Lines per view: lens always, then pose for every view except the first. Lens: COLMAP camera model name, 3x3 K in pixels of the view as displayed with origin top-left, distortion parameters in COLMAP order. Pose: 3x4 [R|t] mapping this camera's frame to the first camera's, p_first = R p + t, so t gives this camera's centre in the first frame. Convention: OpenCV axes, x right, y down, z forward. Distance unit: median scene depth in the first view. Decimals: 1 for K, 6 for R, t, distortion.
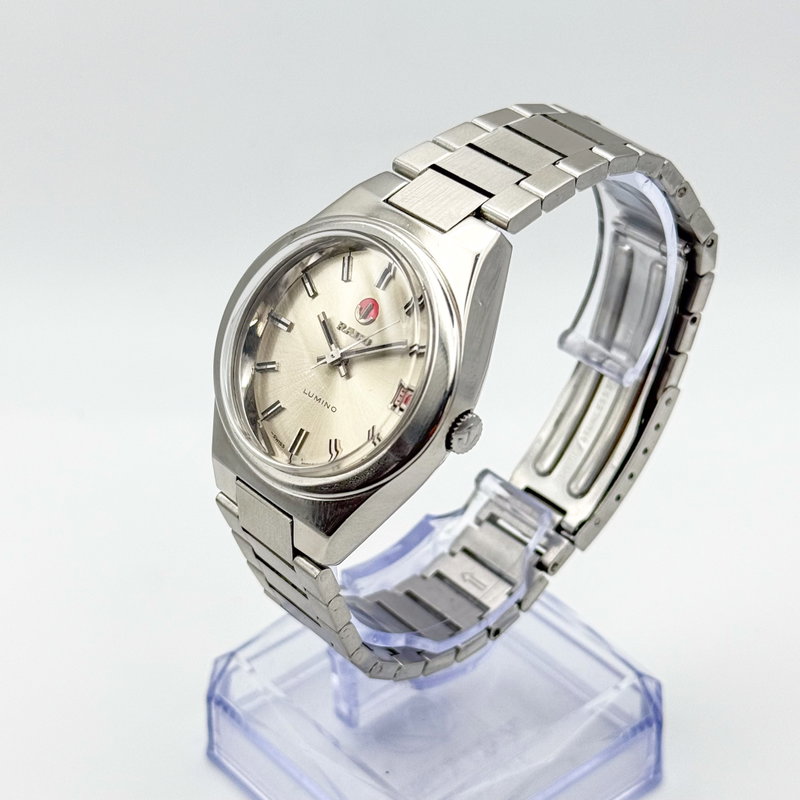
lens RADIAL K [[1956.1, 0, 376.9], [0, 1956.1, 399.8], [0, 0, 1]] dist [0.051833, 0.414506]
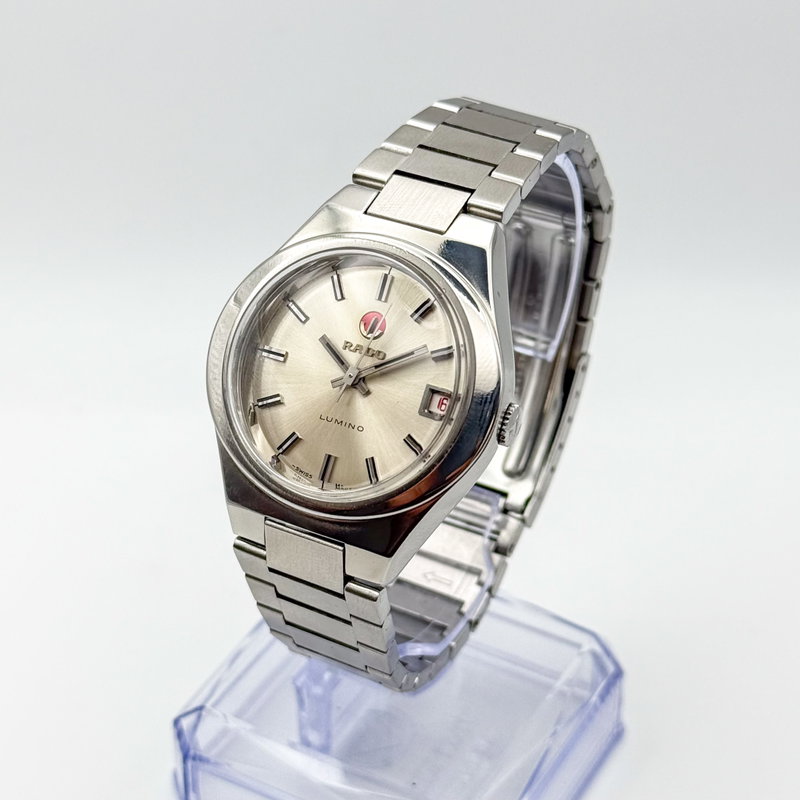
lens RADIAL K [[1956.1, 0, 376.9], [0, 1956.1, 399.8], [0, 0, 1]] dist [0.051833, 0.414506]
pose [[0.937799, -0.184149, 0.294317, -0.284820], [0.186319, 0.982267, 0.020909, -0.026971], [-0.292948, 0.035229, 0.955479, 0.051651]]
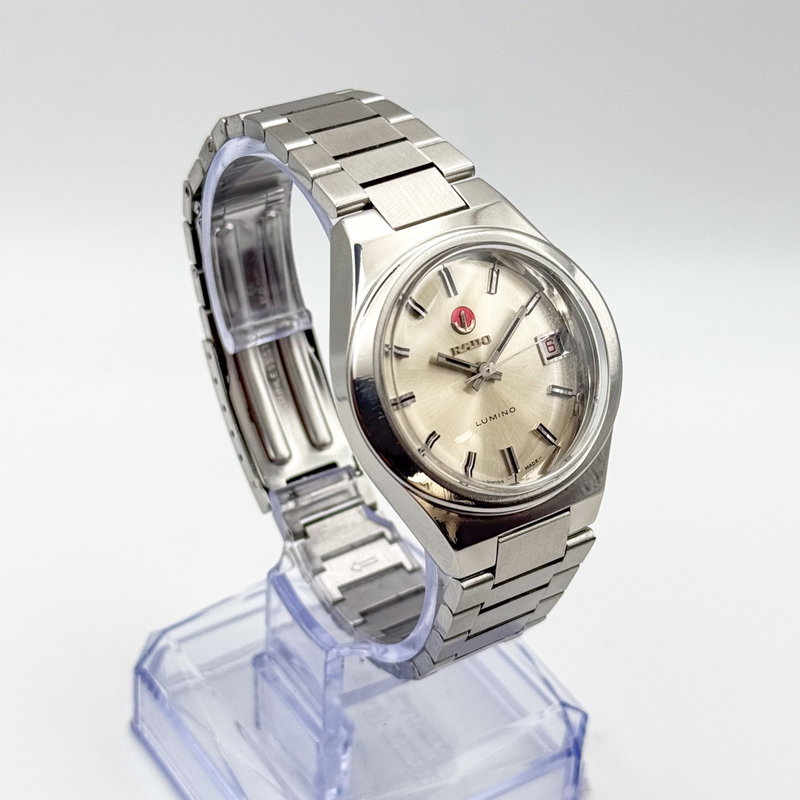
lens RADIAL K [[1956.1, 0, 376.9], [0, 1956.1, 399.8], [0, 0, 1]] dist [0.051833, 0.414506]
pose [[0.137020, -0.570156, 0.810029, -0.794104], [0.530595, 0.732781, 0.426030, -0.437253], [-0.836477, 0.371423, 0.402928, 0.614755]]
